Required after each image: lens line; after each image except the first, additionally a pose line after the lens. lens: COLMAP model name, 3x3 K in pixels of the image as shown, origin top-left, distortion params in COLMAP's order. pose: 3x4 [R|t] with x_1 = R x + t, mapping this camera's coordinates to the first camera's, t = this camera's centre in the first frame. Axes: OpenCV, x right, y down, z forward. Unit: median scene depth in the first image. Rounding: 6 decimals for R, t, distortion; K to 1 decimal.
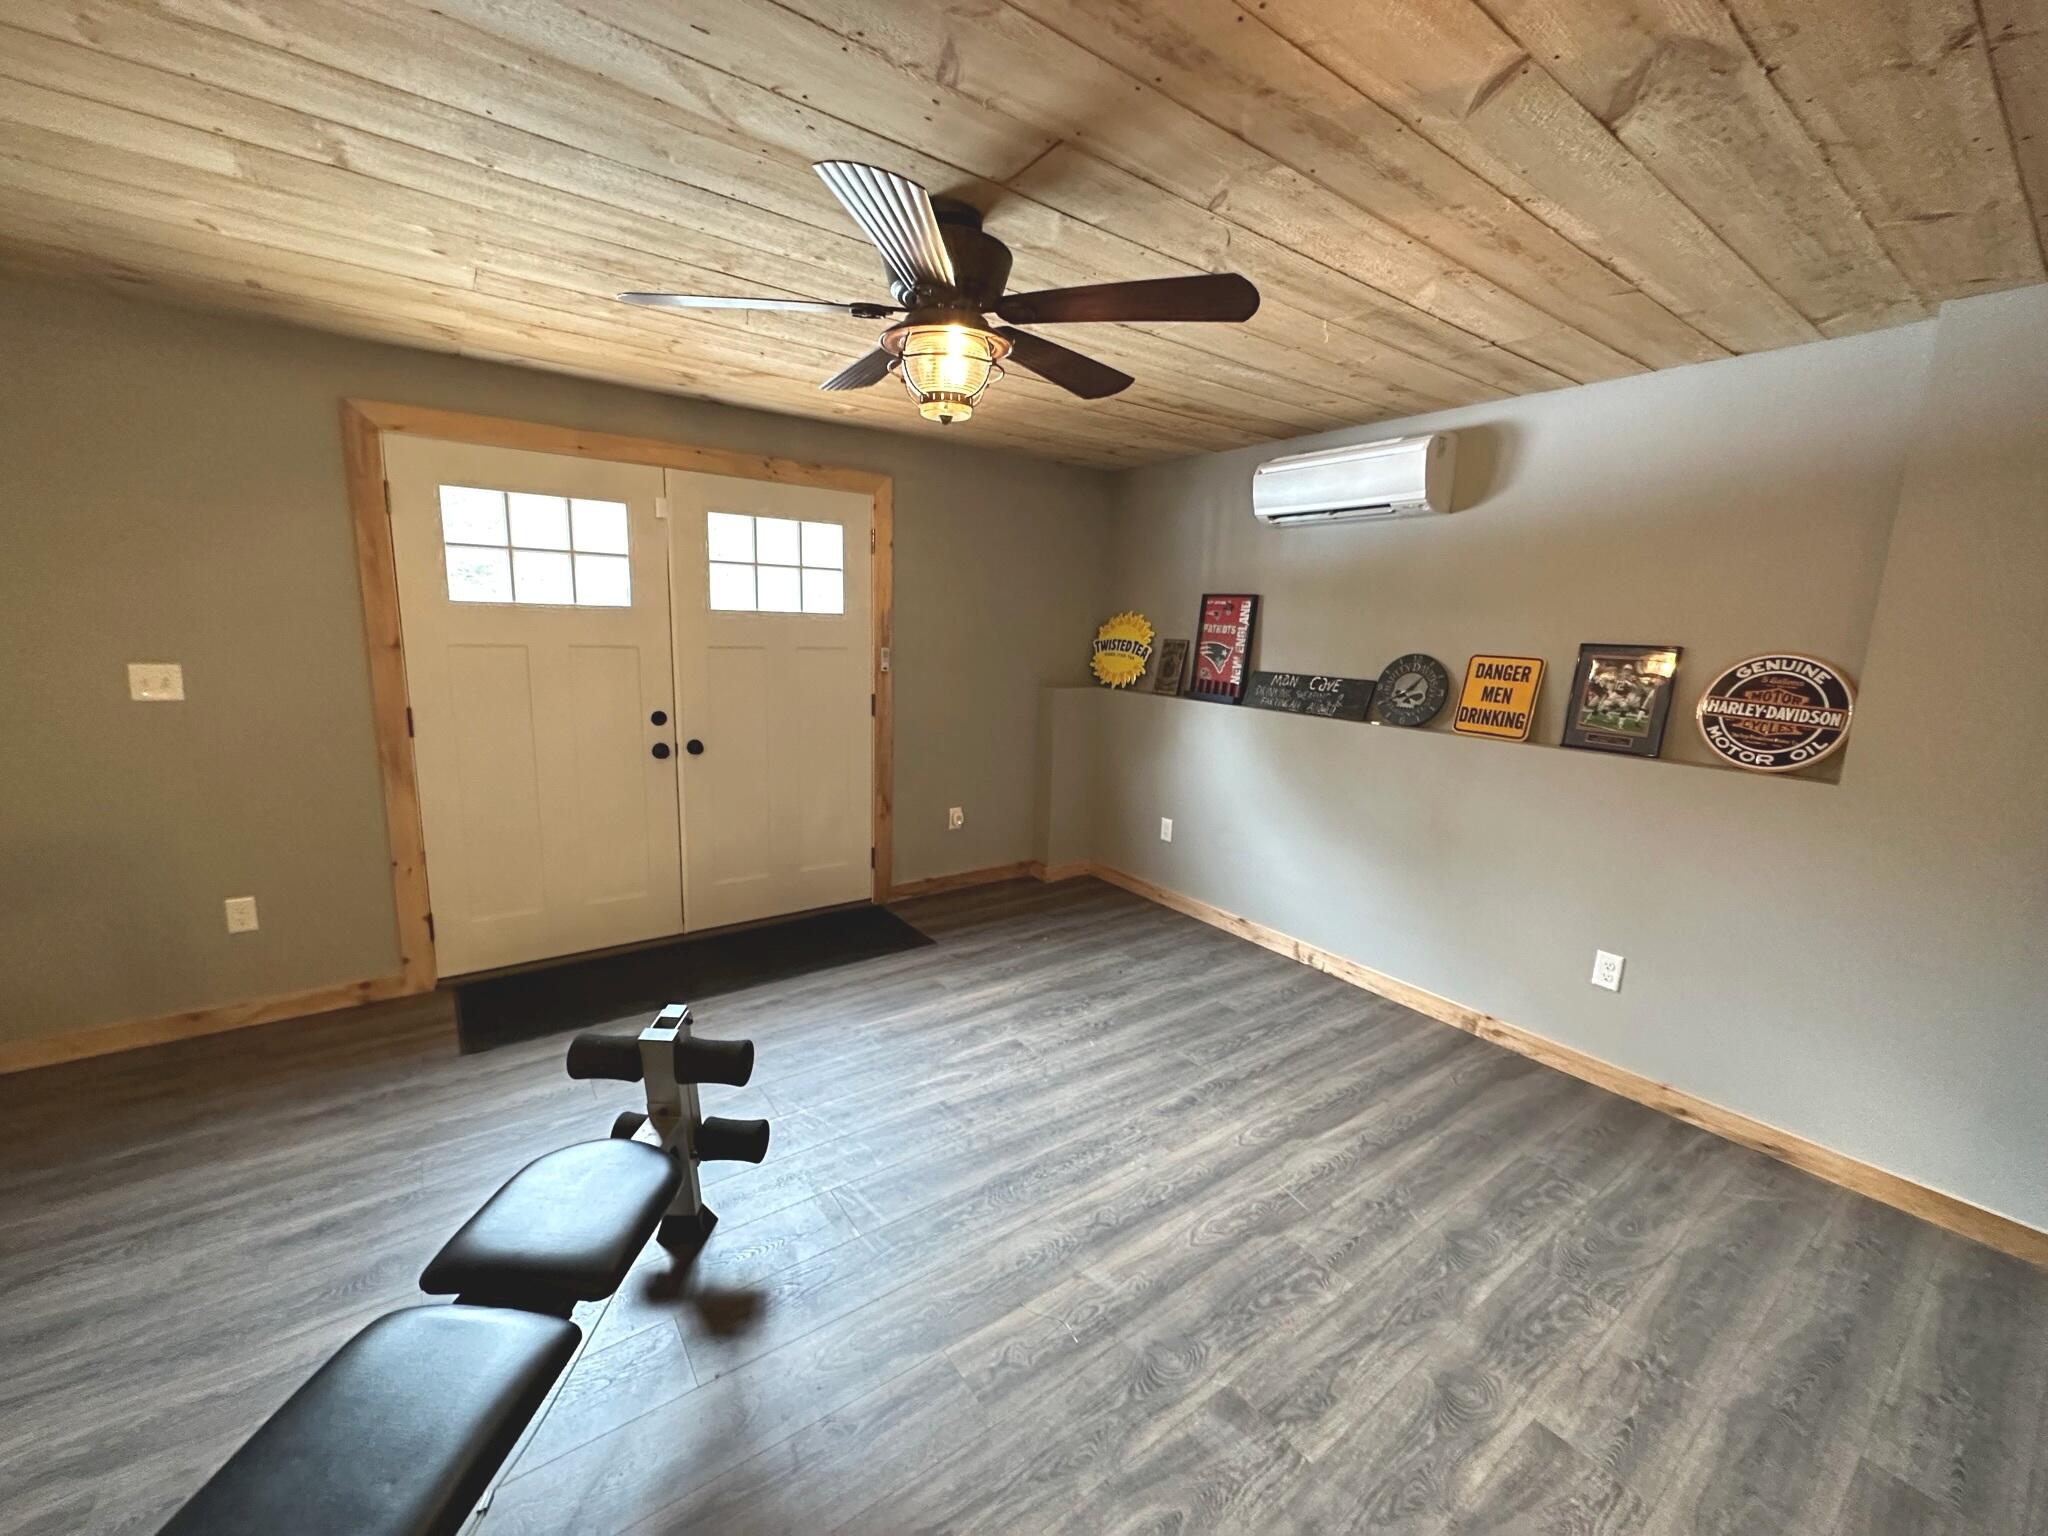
lens RADIAL K [[820.1, 0, 1026.6], [0, 820.1, 764.3], [0, 0, 1]] dist [-0.001480, -0.000420]
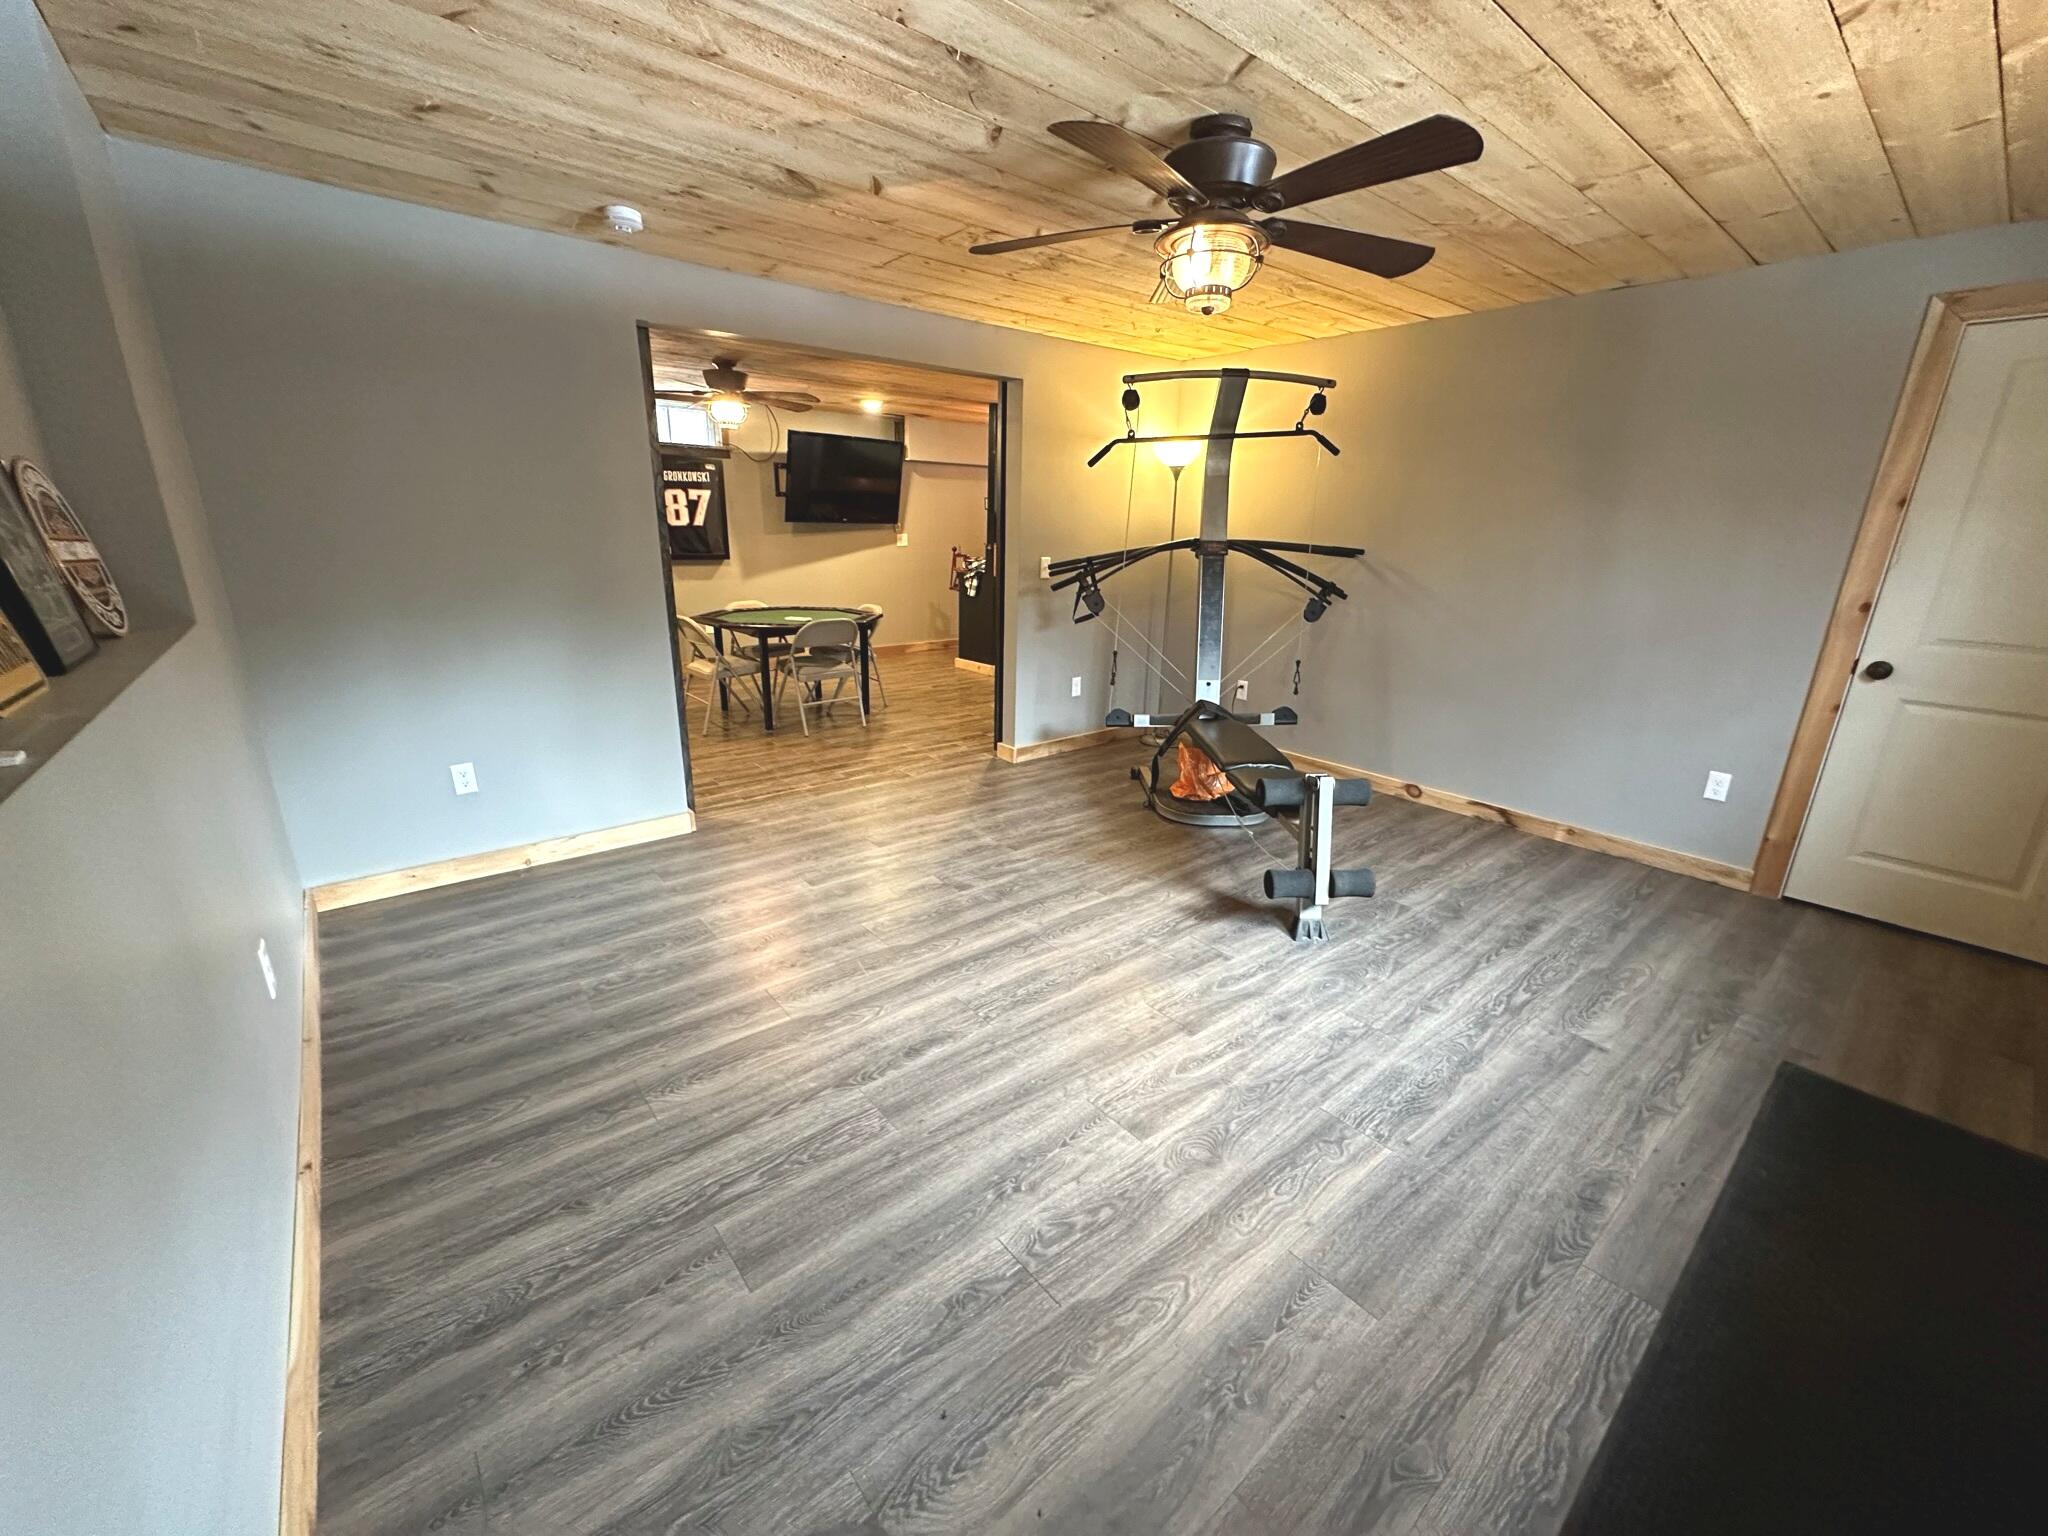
lens RADIAL K [[820.1, 0, 1016.2], [0, 820.1, 762.3], [0, 0, 1]] dist [-0.001480, -0.000420]
pose [[-0.997318, -0.035830, -0.063814, 0.139998], [-0.060593, 0.893262, 0.445433, -0.219320], [0.041043, 0.448106, -0.893038, 1.452564]]
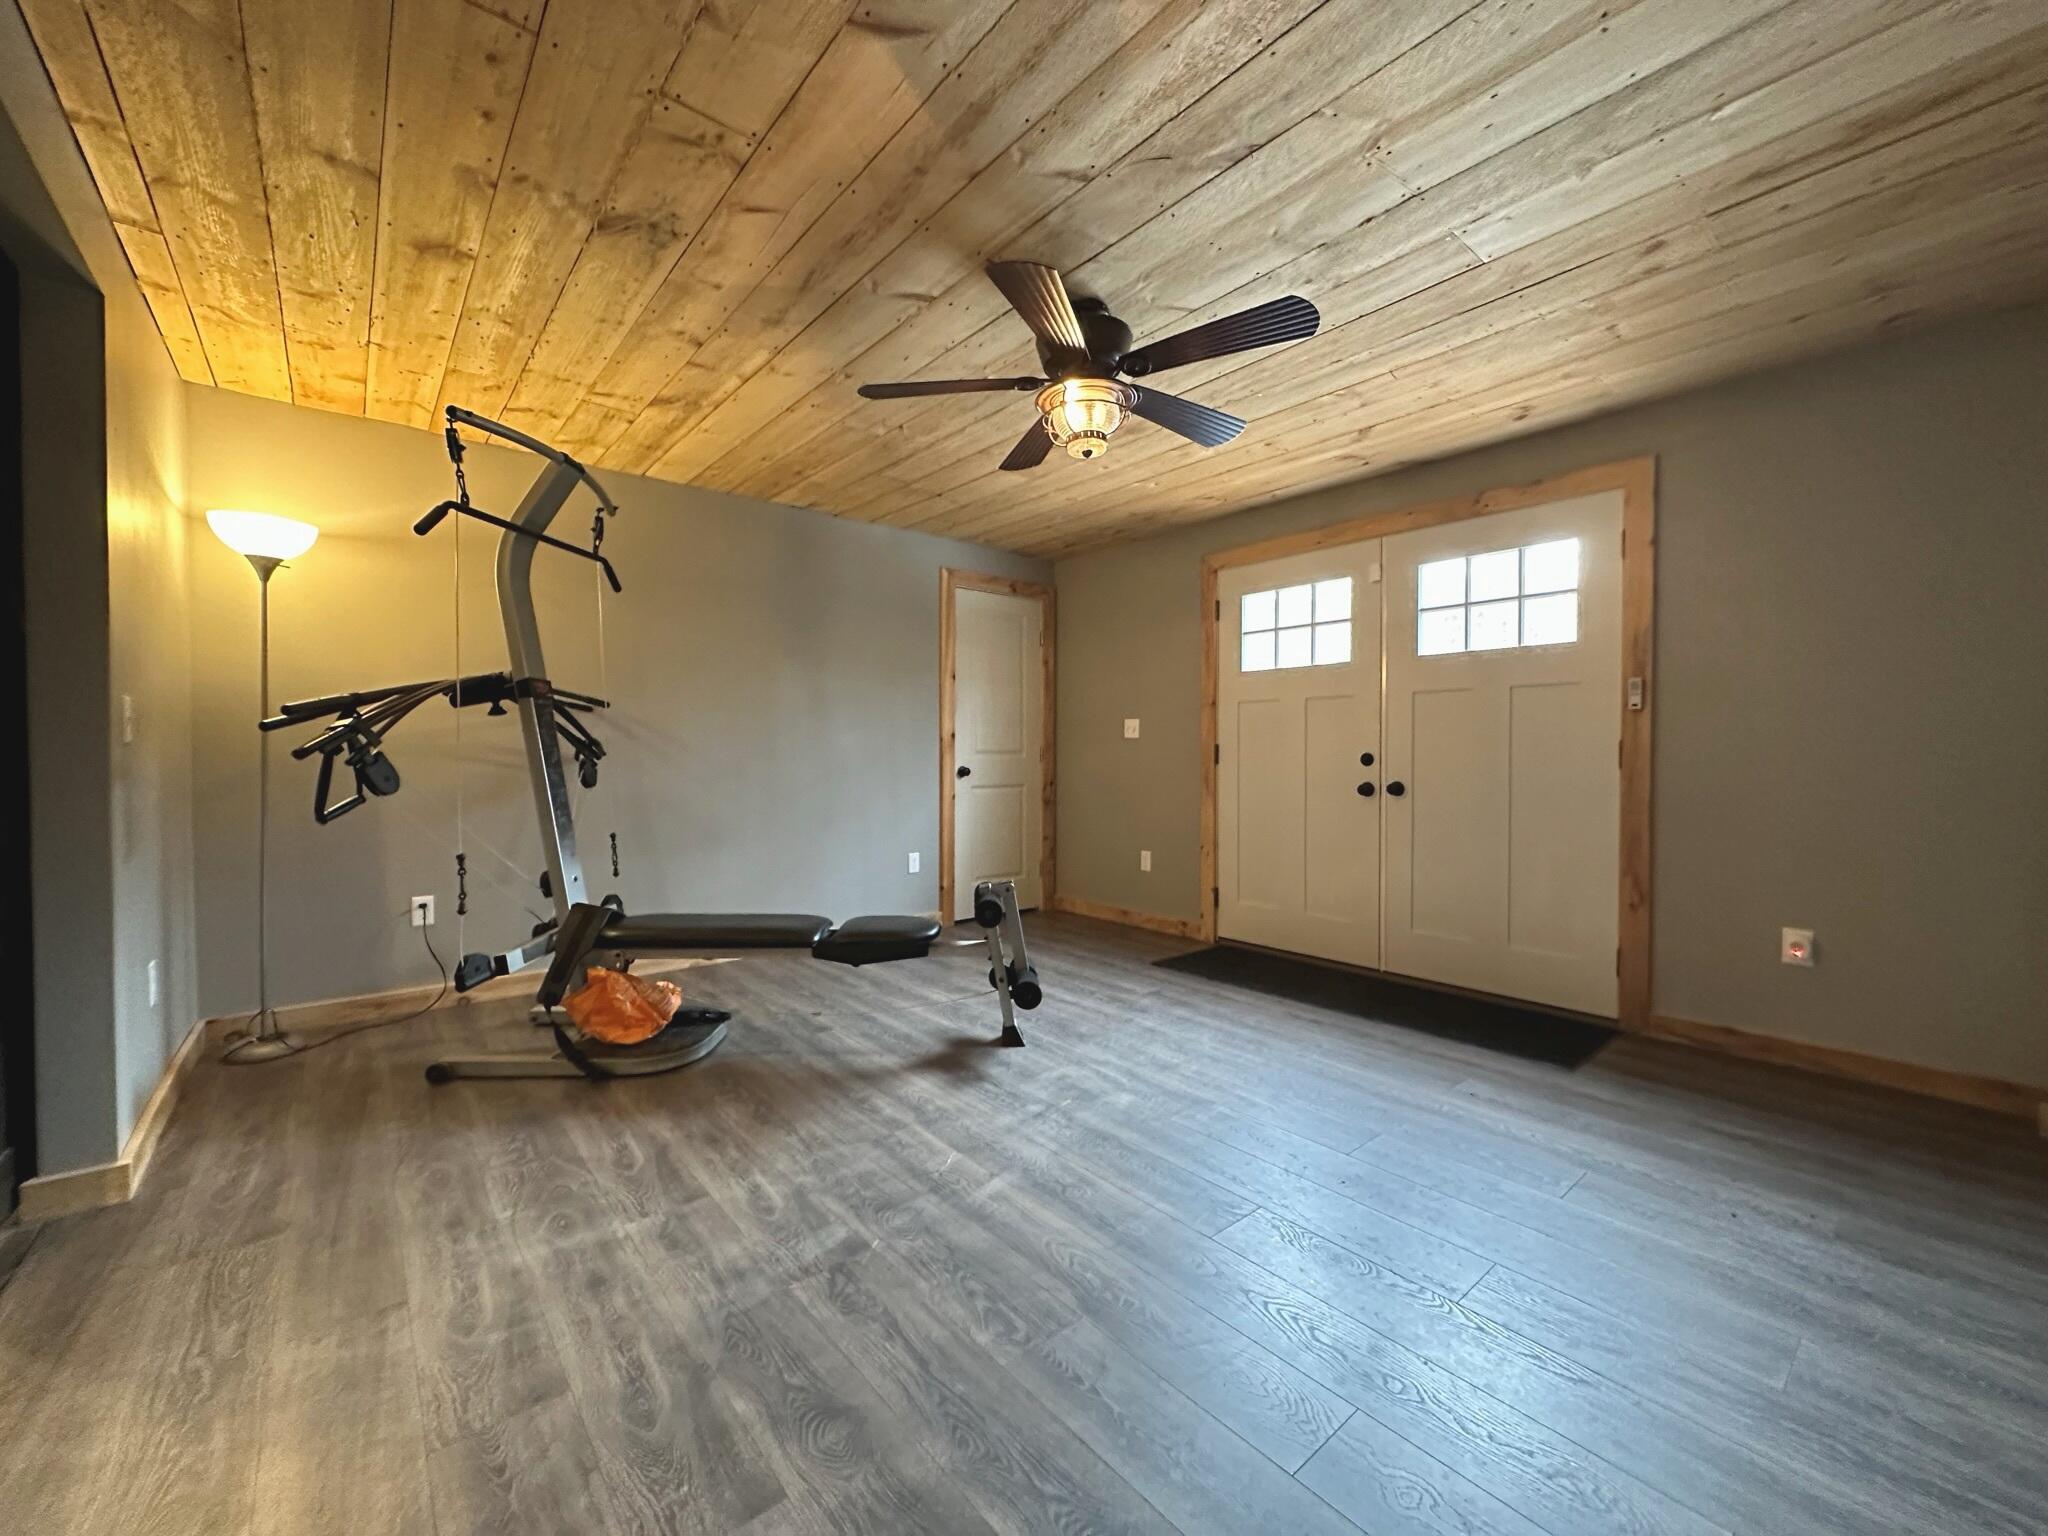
lens RADIAL K [[820.1, 0, 1014.1], [0, 820.1, 763.3], [0, 0, 1]] dist [-0.001480, -0.000420]
pose [[0.060204, -0.020269, -0.997980, 0.741439], [-0.173283, 0.984401, -0.030446, 0.077518], [0.983030, 0.174766, 0.055753, 0.562902]]
